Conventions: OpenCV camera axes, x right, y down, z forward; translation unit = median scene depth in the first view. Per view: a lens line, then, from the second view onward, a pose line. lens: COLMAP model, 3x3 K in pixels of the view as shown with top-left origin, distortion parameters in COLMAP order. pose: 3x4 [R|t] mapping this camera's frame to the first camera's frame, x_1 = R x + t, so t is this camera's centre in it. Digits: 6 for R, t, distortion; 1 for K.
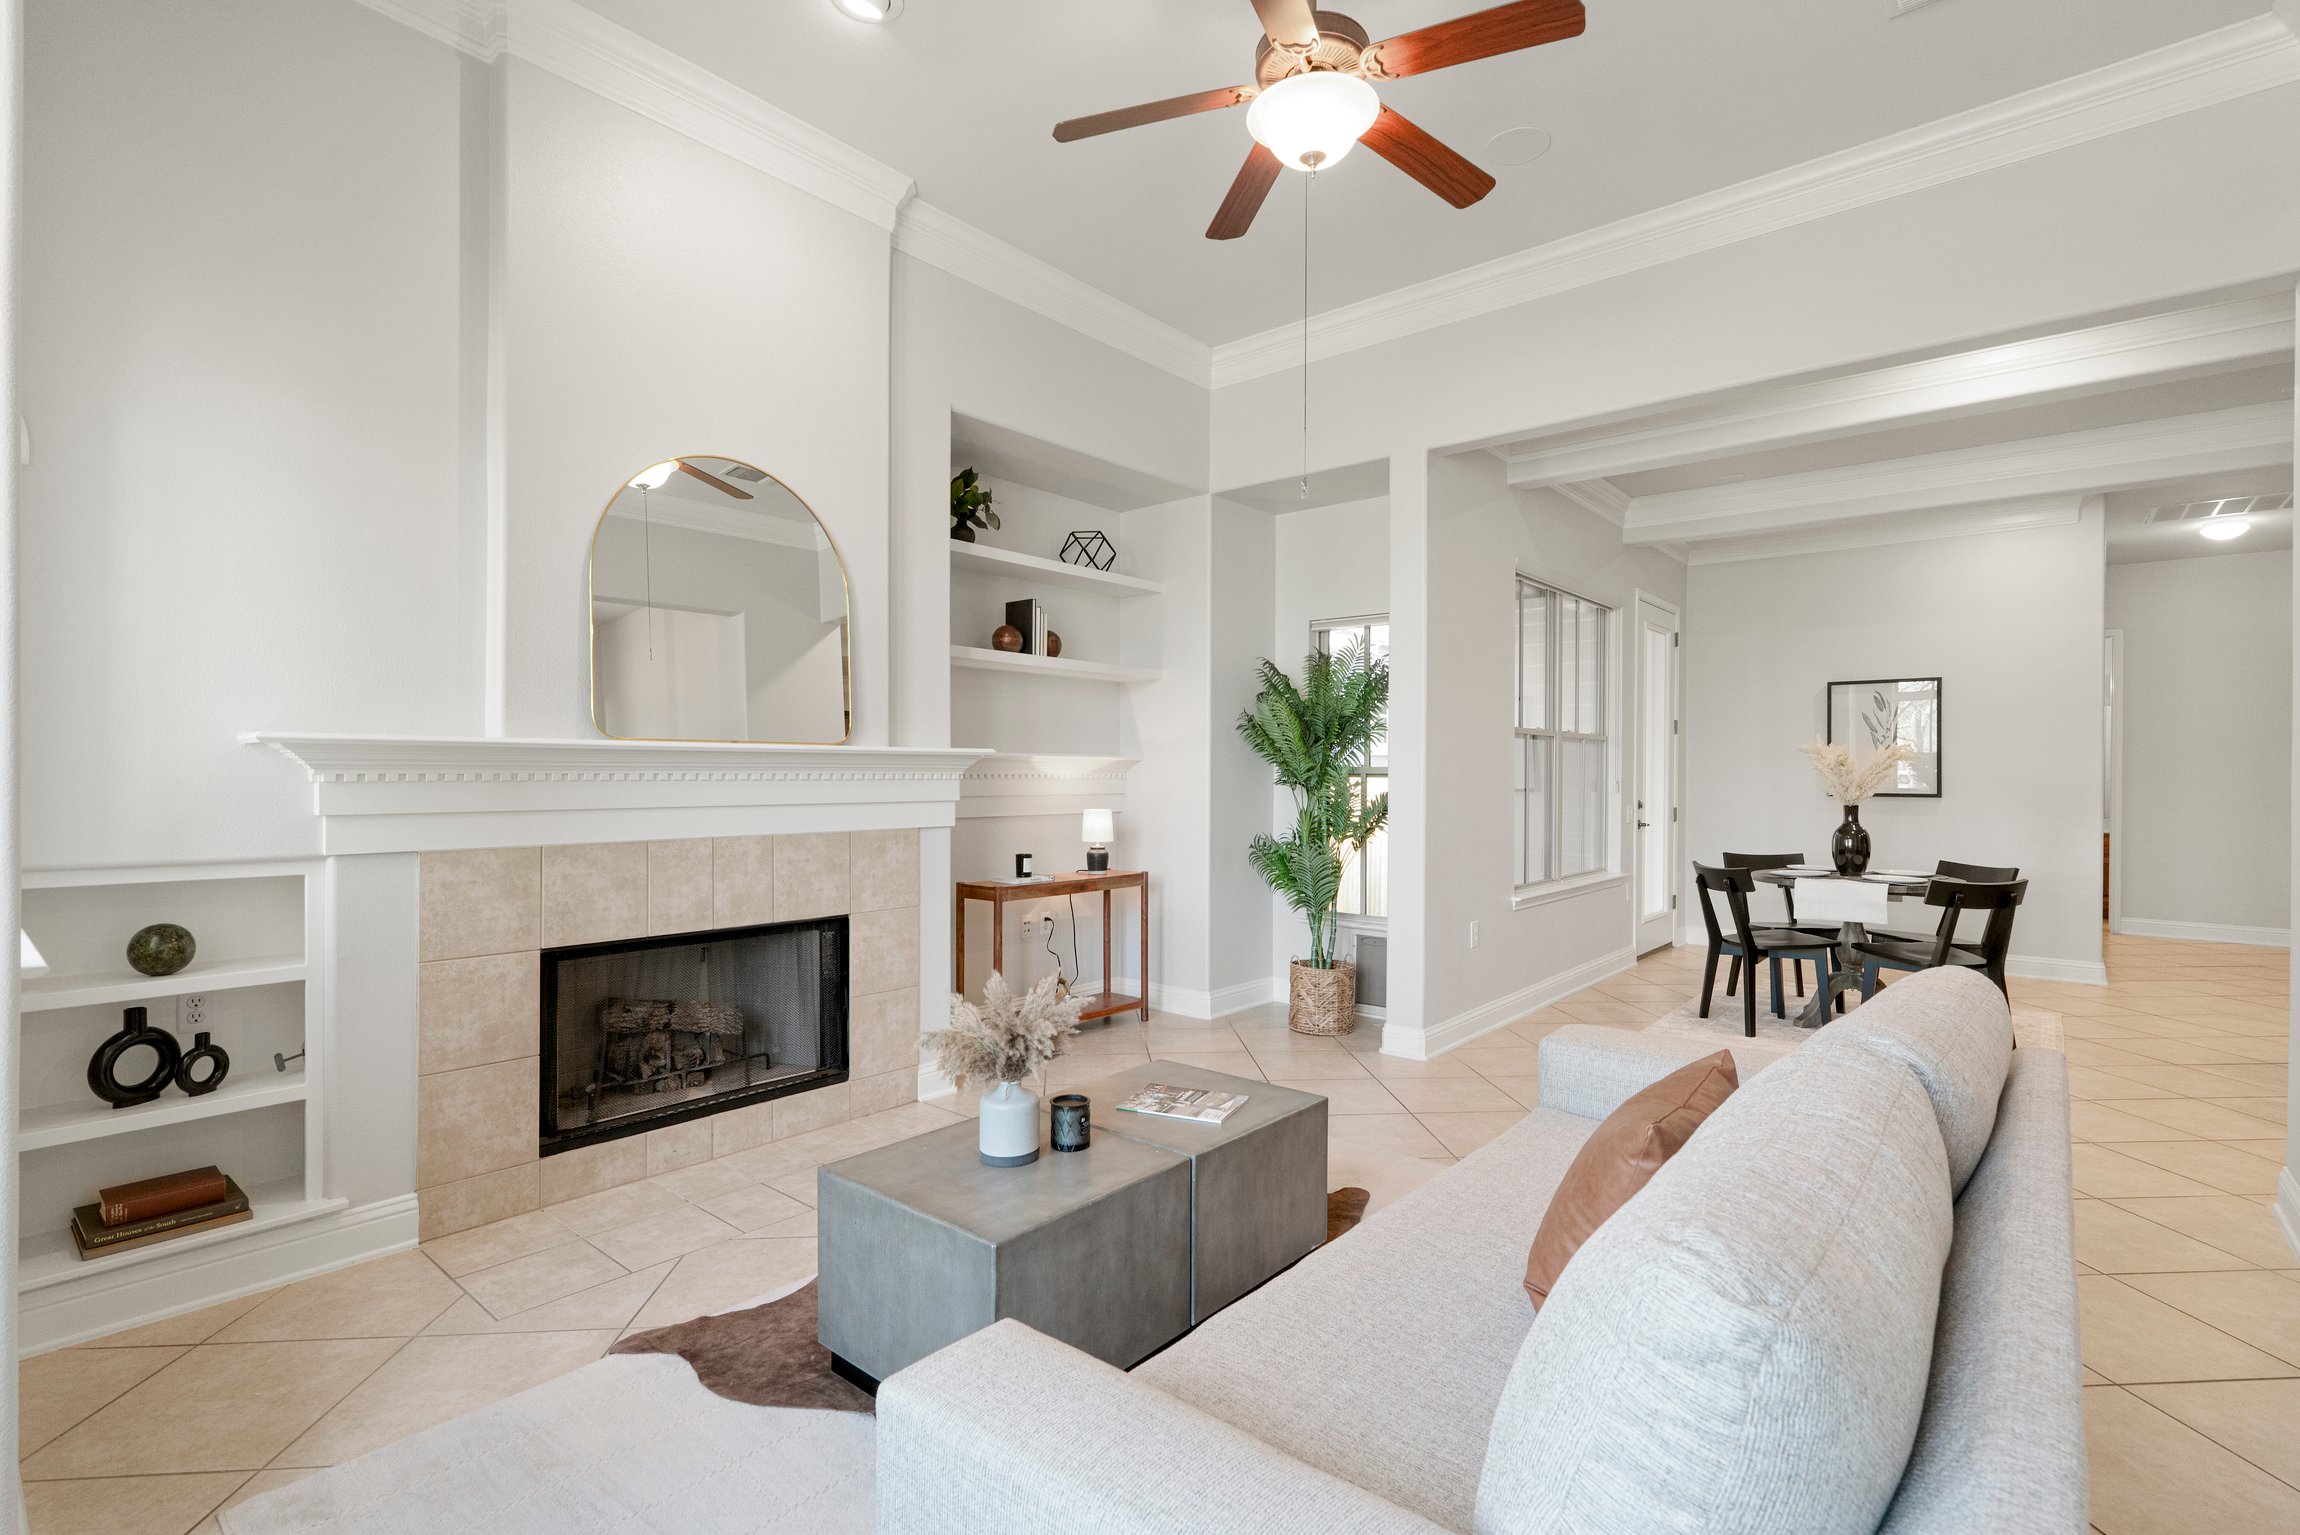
lens RADIAL K [[1043.8, 0, 1164.3], [0, 1043.8, 779.2], [0, 0, 1]] dist [-0.010019, 0.003577]
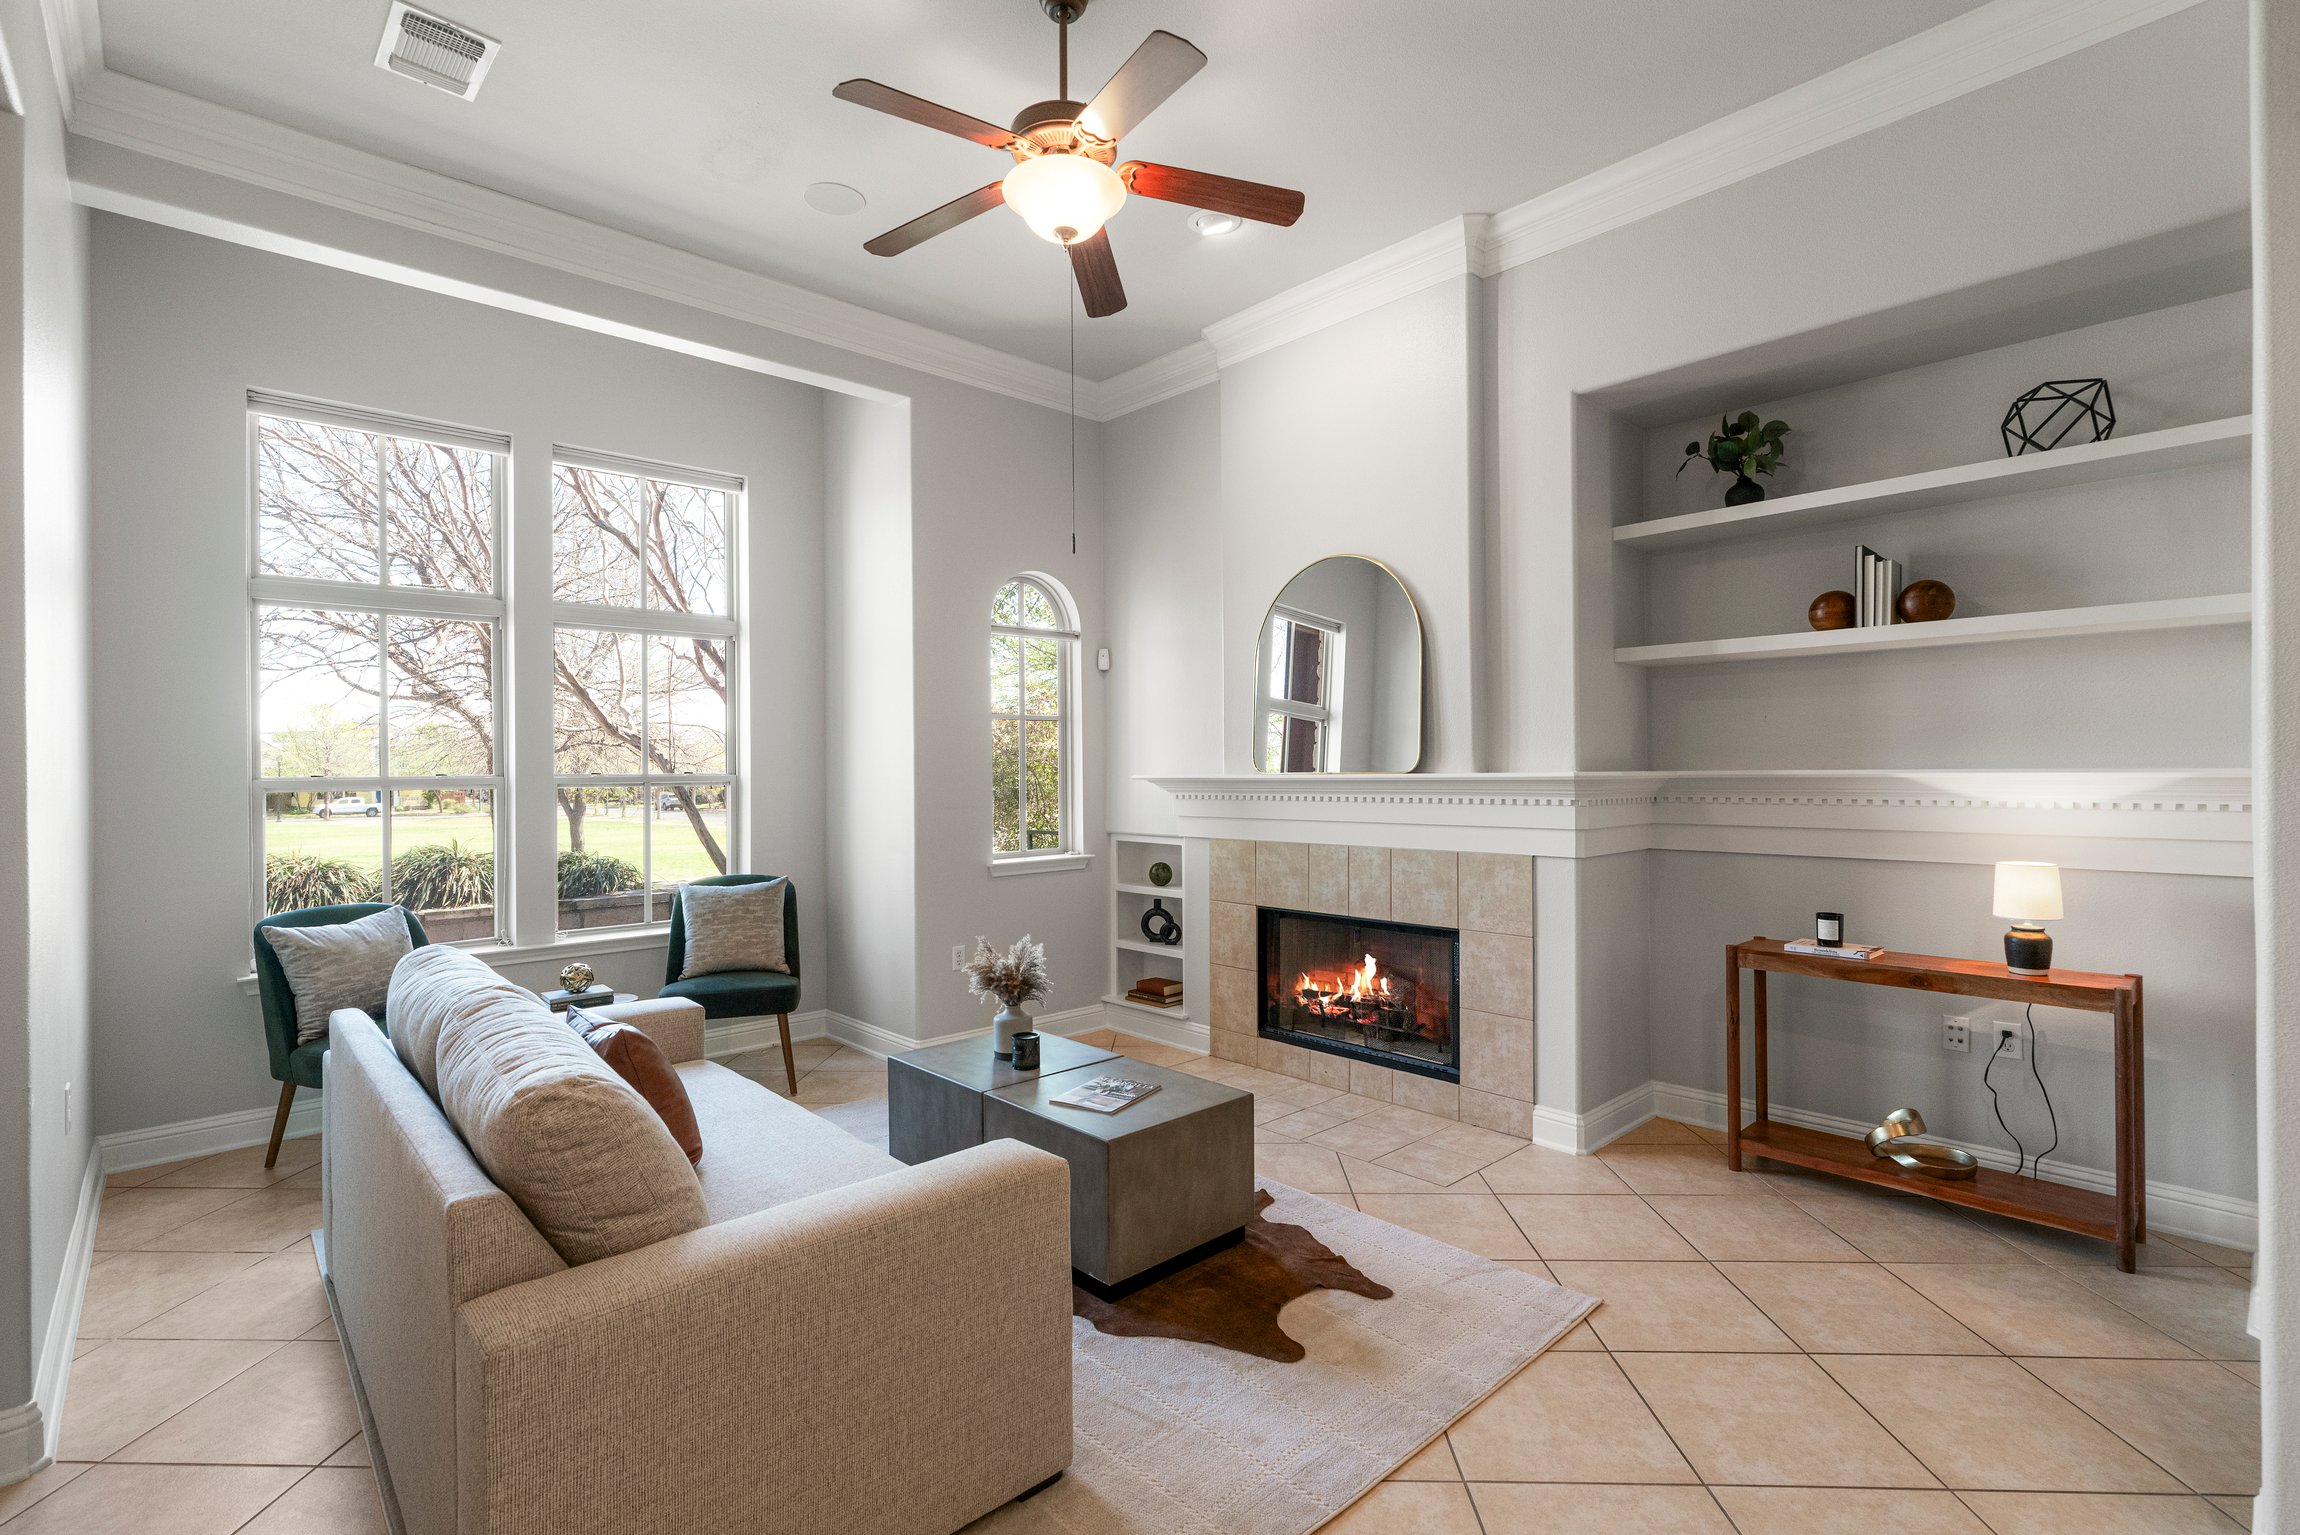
lens RADIAL K [[1043.8, 0, 1149.4], [0, 1043.8, 770.1], [0, 0, 1]] dist [-0.010019, 0.003577]
pose [[-0.113890, -0.003020, -0.993489, 0.585434], [0.001517, 0.999994, -0.003214, -0.022775], [0.993492, -0.001873, -0.113885, 0.590371]]
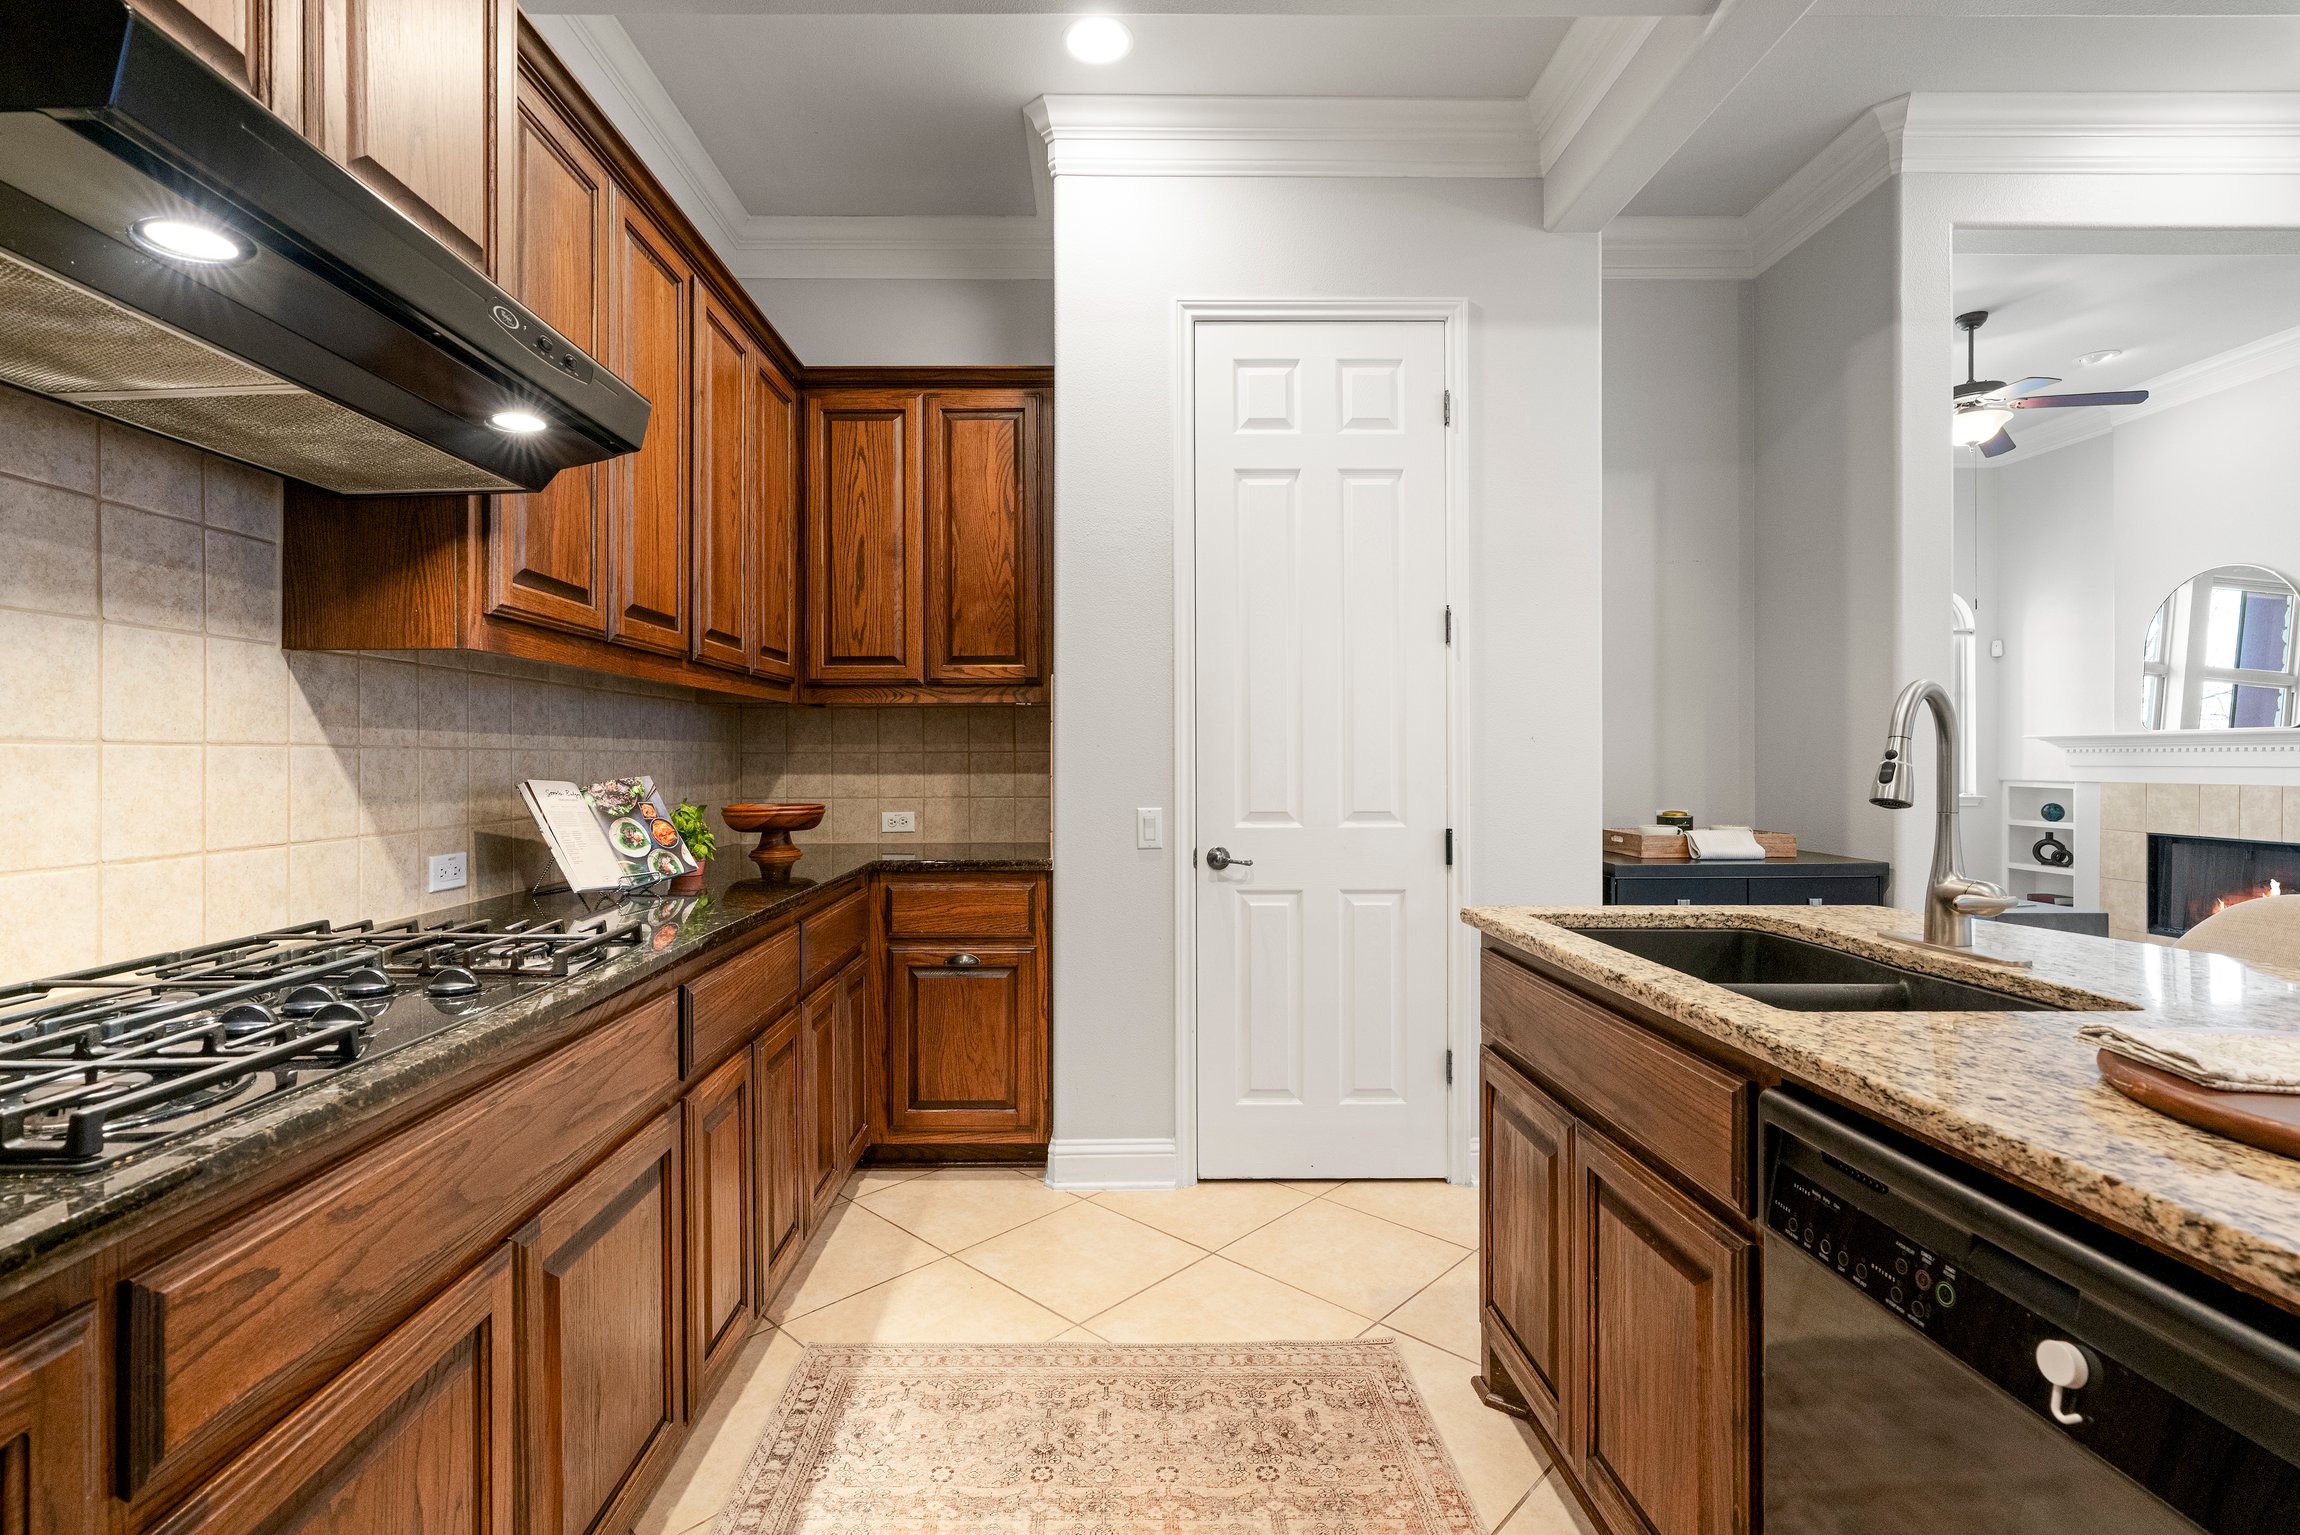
lens RADIAL K [[1043.8, 0, 1117.9], [0, 1043.8, 758.0], [0, 0, 1]] dist [-0.010019, 0.003577]
pose [[-0.758595, -0.004766, -0.651545, 1.349398], [-0.007558, 0.999970, 0.001485, 0.015253], [0.651519, 0.006051, -0.758608, 0.714234]]
